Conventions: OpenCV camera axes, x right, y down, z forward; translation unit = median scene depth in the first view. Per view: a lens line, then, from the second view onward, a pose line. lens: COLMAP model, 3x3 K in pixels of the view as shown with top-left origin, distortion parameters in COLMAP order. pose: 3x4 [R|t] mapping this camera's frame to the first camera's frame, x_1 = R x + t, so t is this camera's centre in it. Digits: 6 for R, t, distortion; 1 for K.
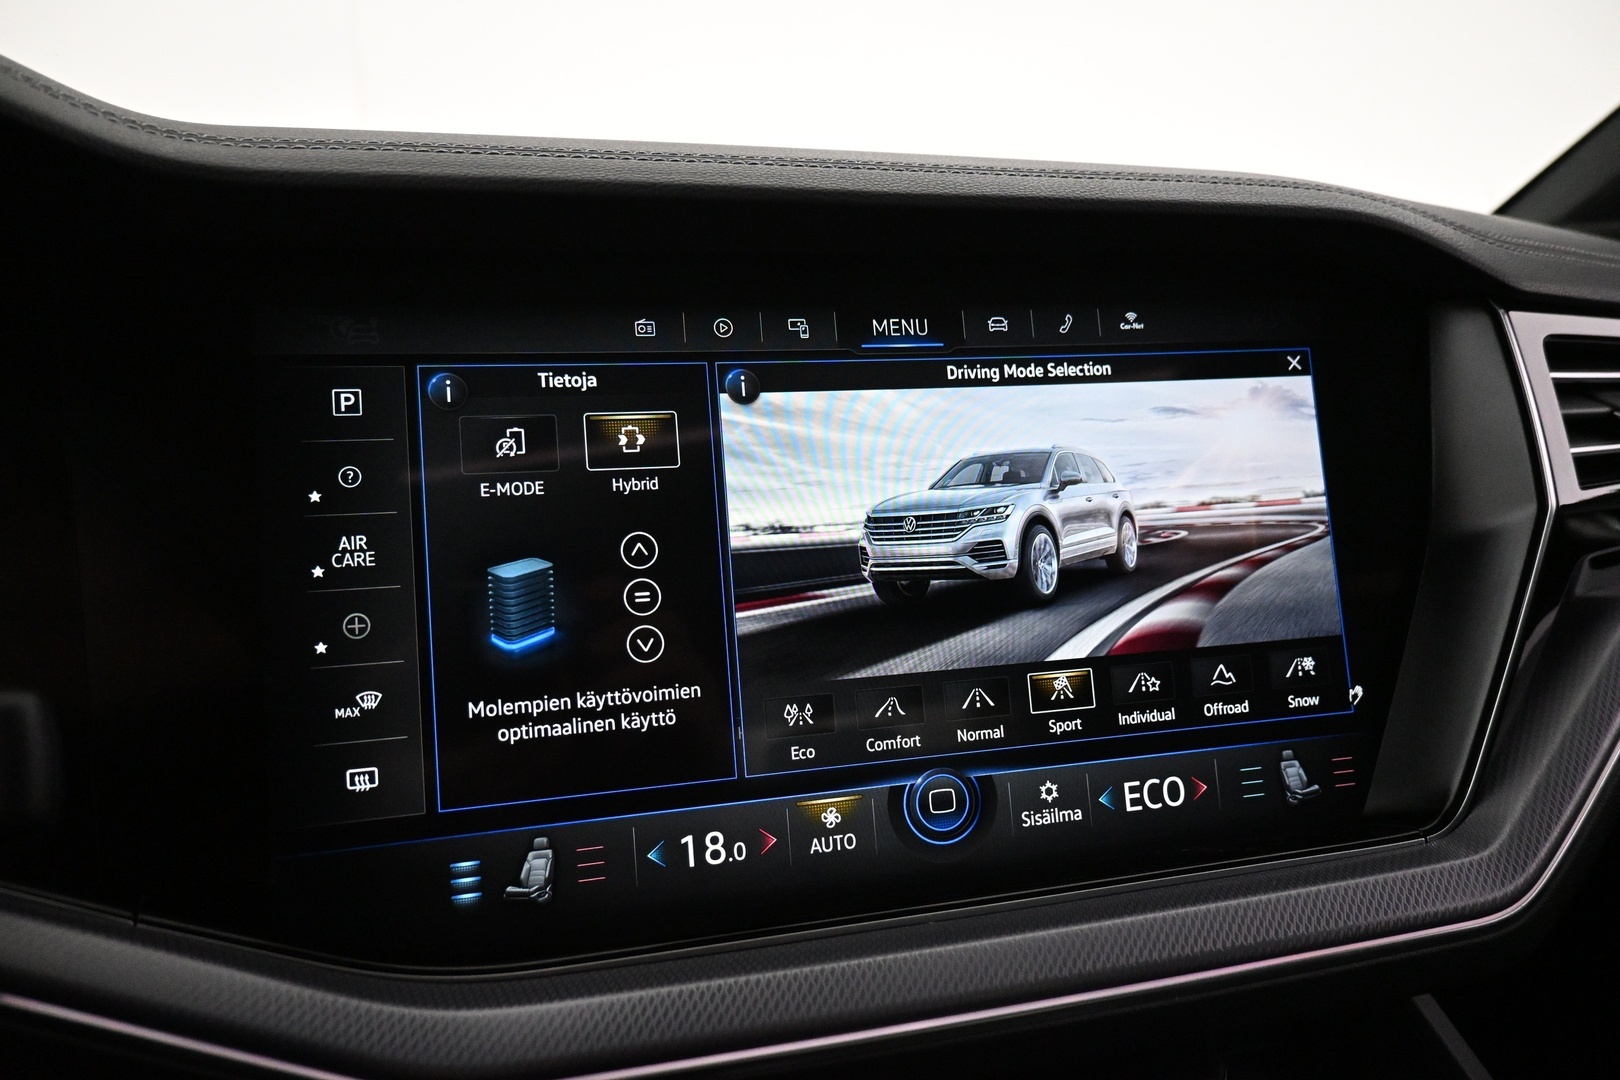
lens RADIAL K [[1111.8, 0, 806.9], [0, 1111.8, 537.3], [0, 0, 1]] dist [-0.002161, -0.000027]
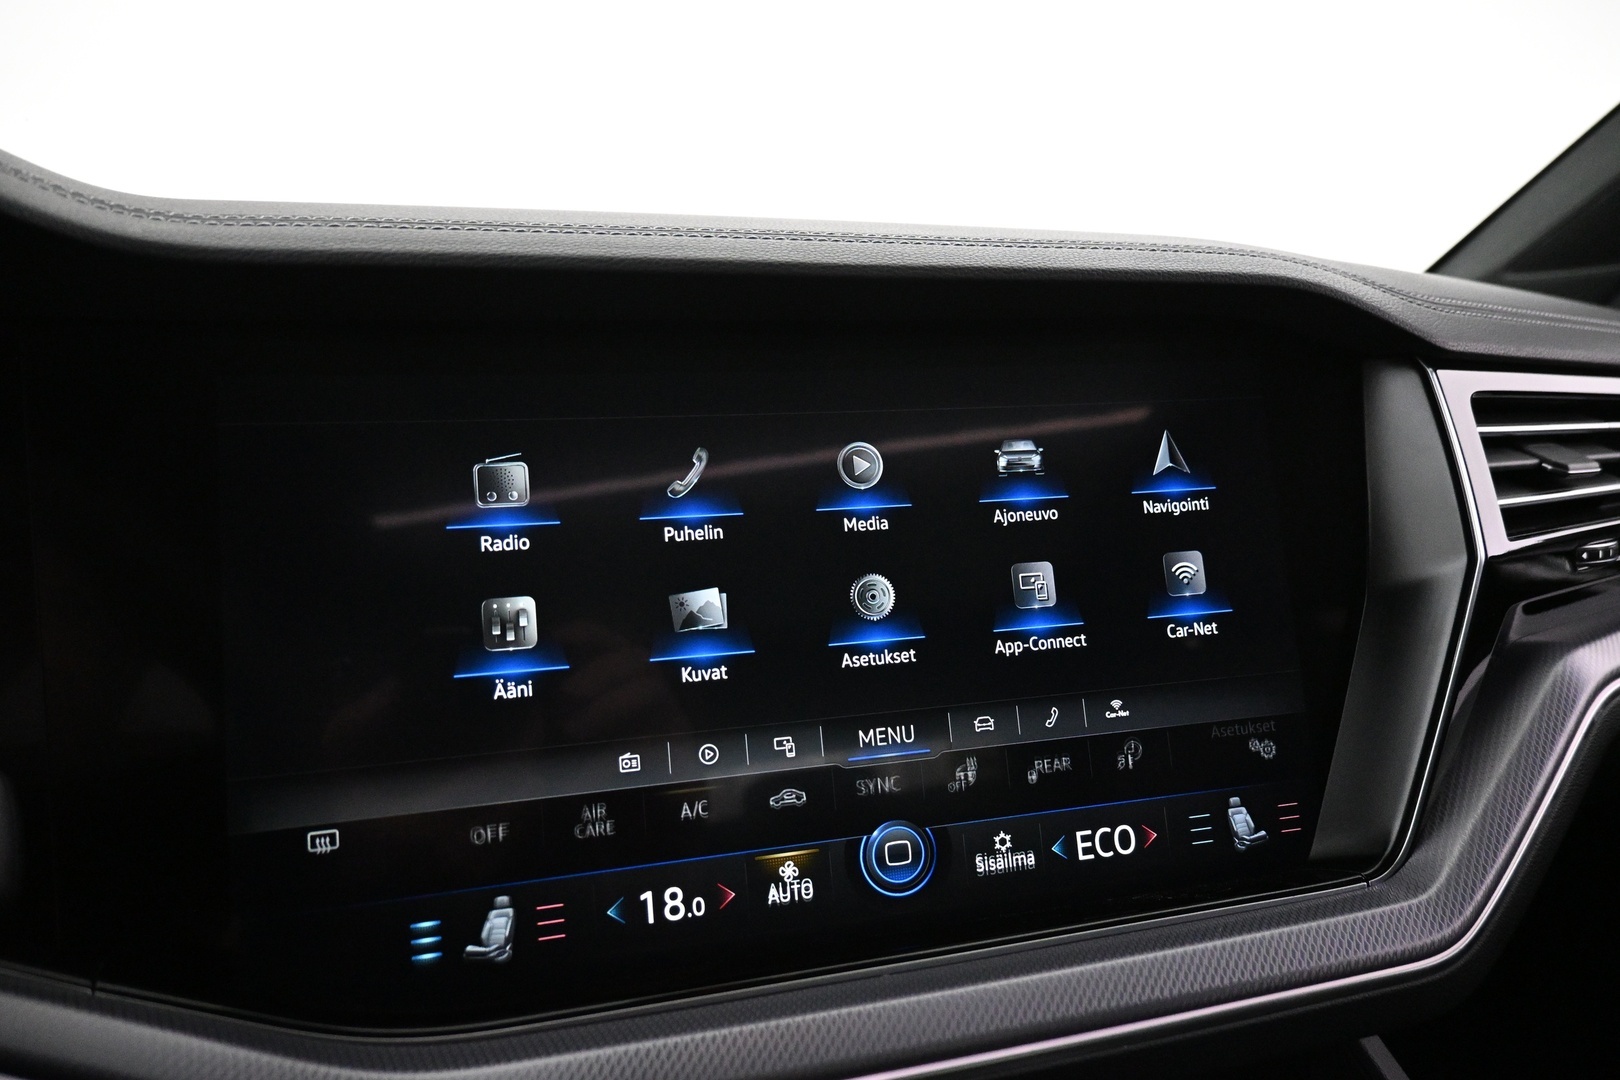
lens RADIAL K [[1111.8, 0, 807.3], [0, 1111.8, 536.1], [0, 0, 1]] dist [-0.002161, -0.000027]
pose [[0.999697, -0.007681, 0.023398, 0.018160], [0.008453, 0.999416, -0.033094, -0.021813], [-0.023130, 0.033282, 0.999178, -0.028932]]
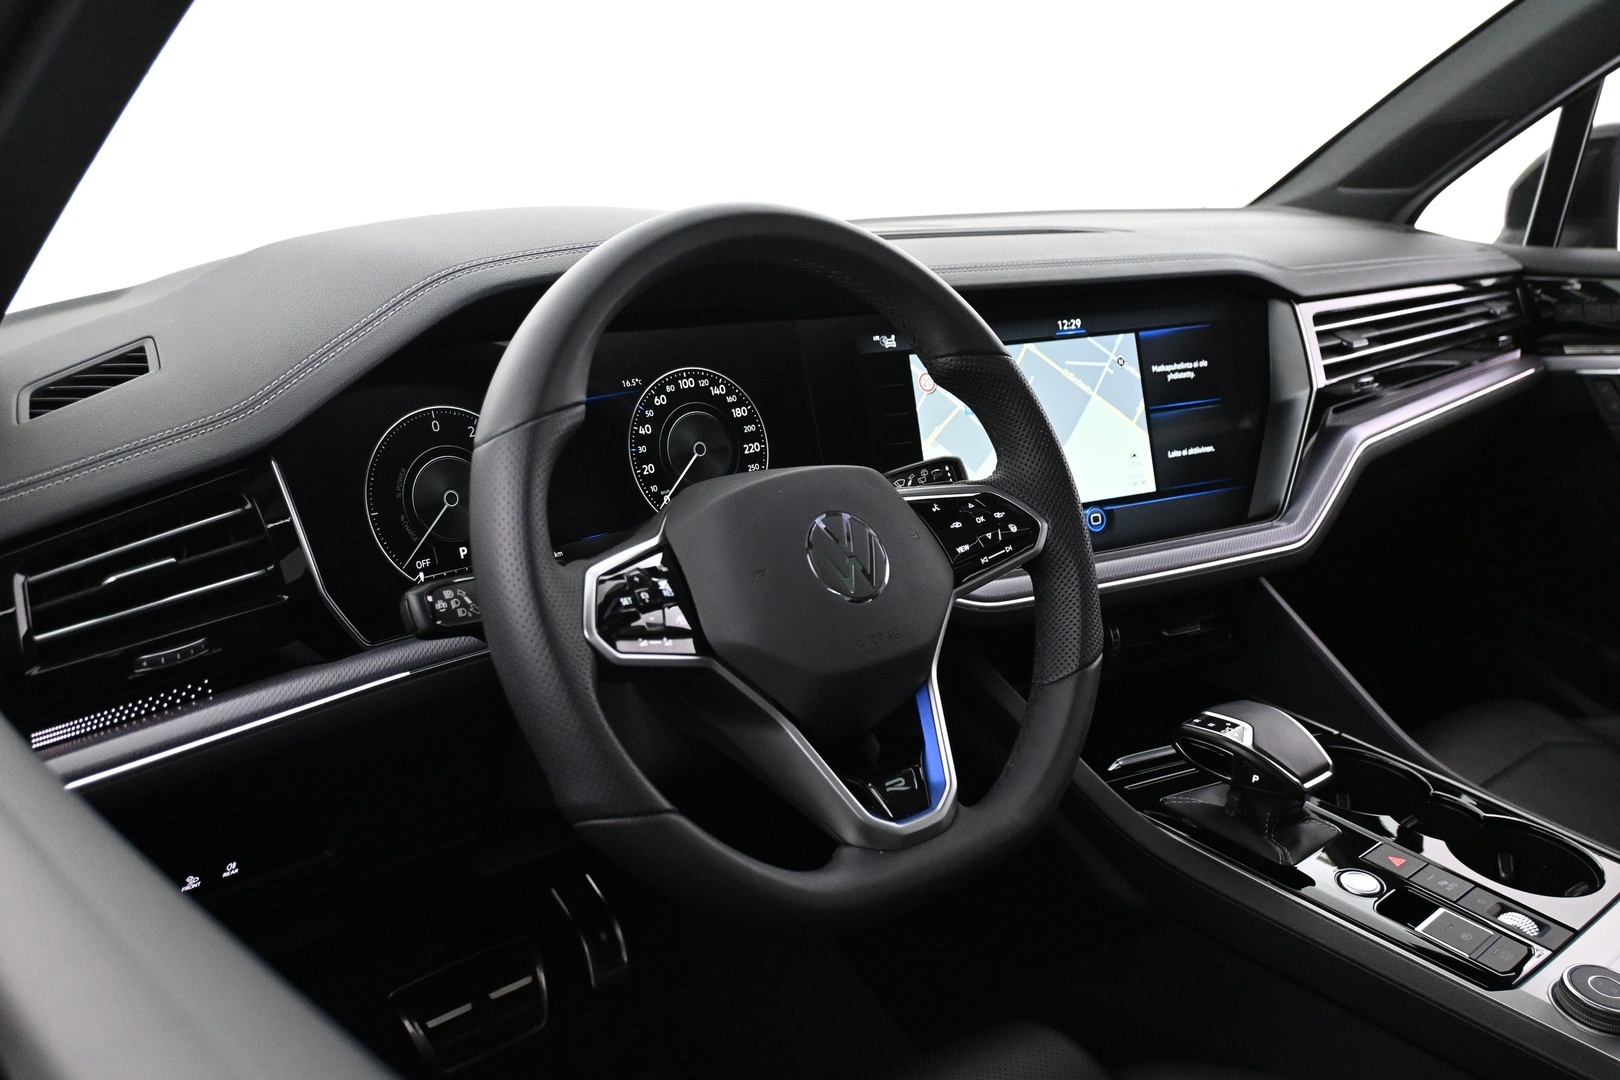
lens RADIAL K [[1527.9, 0, 813.3], [0, 1527.9, 542.8], [0, 0, 1]] dist [-0.014762, 0.000000]
pose [[0.970449, -0.066816, 0.231872, -1.375238], [0.046491, 0.994669, 0.092047, -0.056727], [-0.236786, -0.078547, 0.968382, -2.306457]]
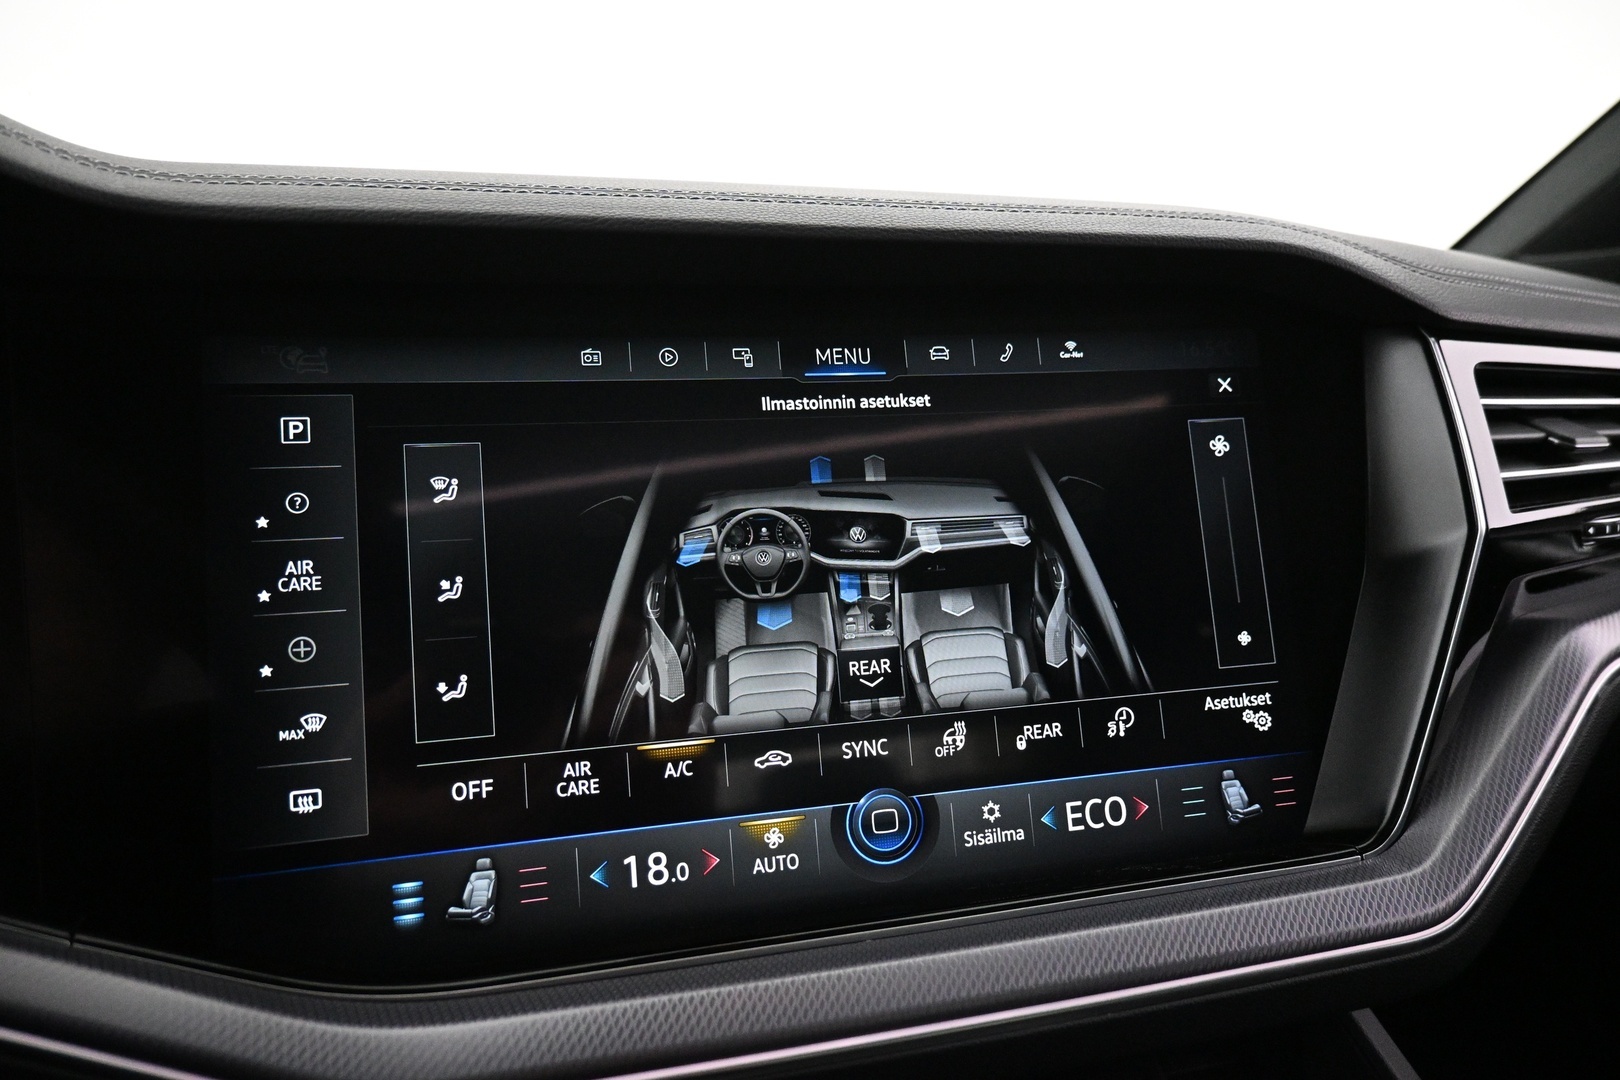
lens RADIAL K [[1111.8, 0, 807.5], [0, 1111.8, 536.0], [0, 0, 1]] dist [-0.002161, -0.000027]
pose [[0.999971, -0.003148, 0.007006, 0.048117], [0.003347, 0.999587, -0.028533, 0.006315], [-0.006914, 0.028555, 0.999568, -0.021421]]
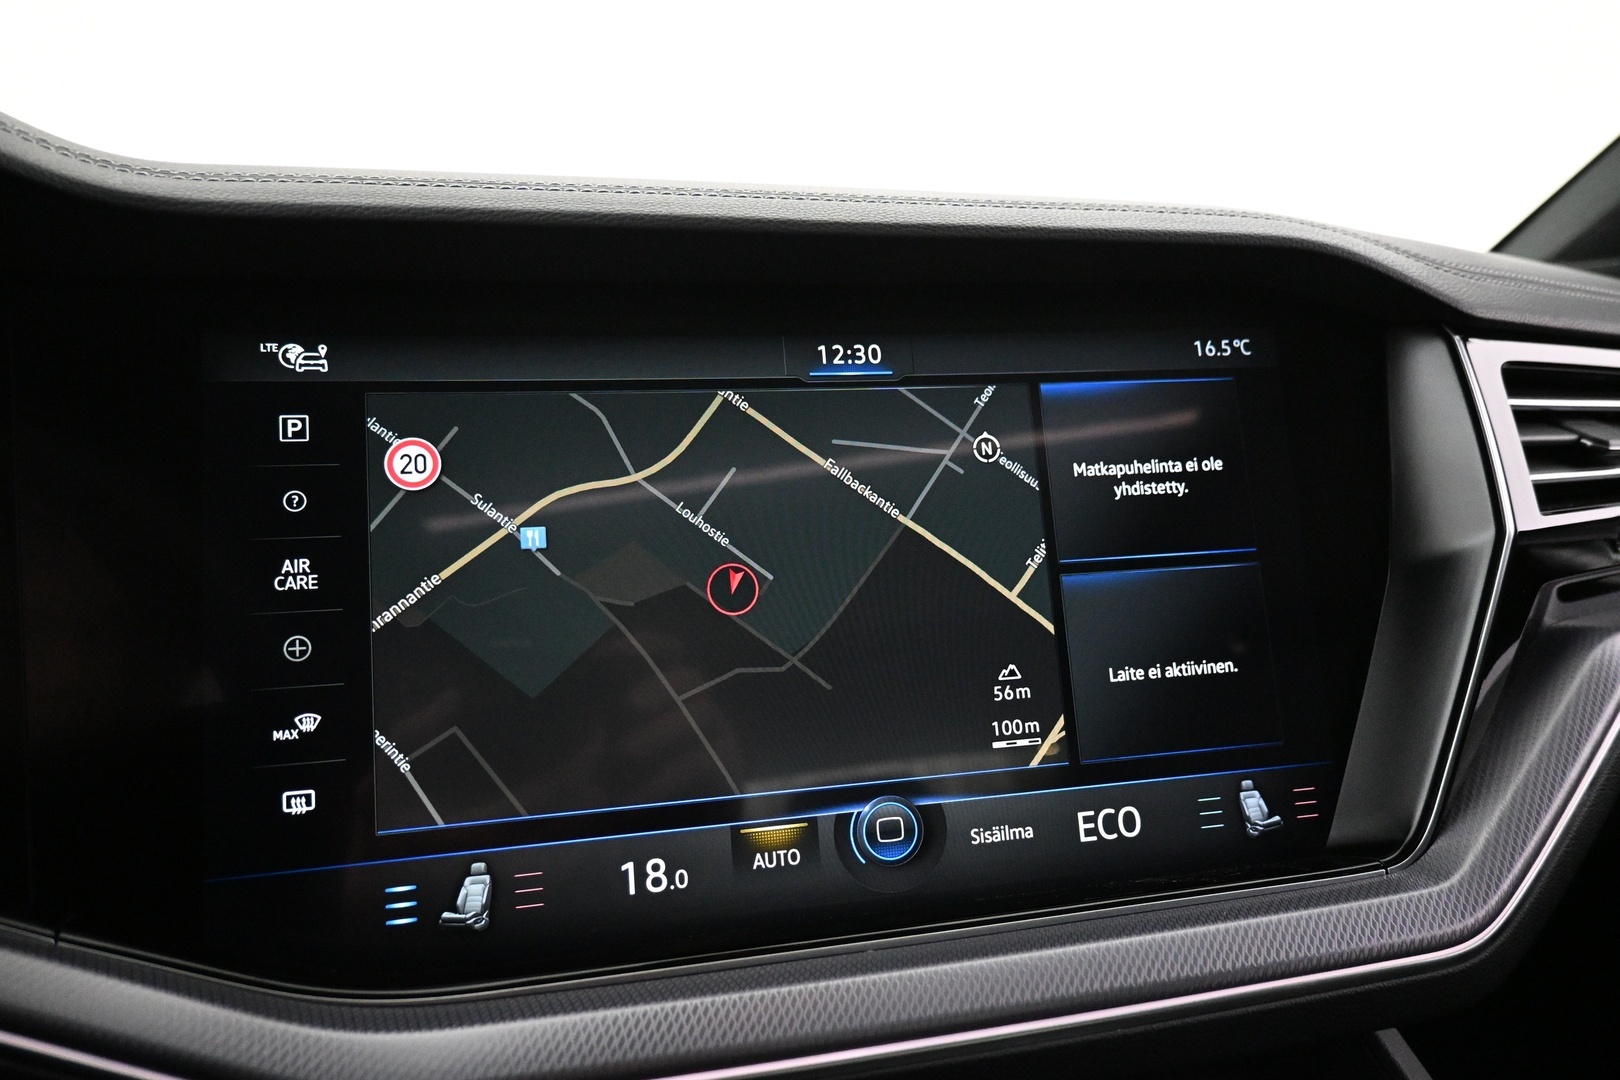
lens RADIAL K [[1111.8, 0, 807.4], [0, 1111.8, 534.6], [0, 0, 1]] dist [-0.002161, -0.000027]
pose [[0.999796, -0.002234, -0.020085, 0.073601], [0.001257, 0.998822, -0.048516, 0.024880], [0.020170, 0.048481, 0.998620, -0.001075]]
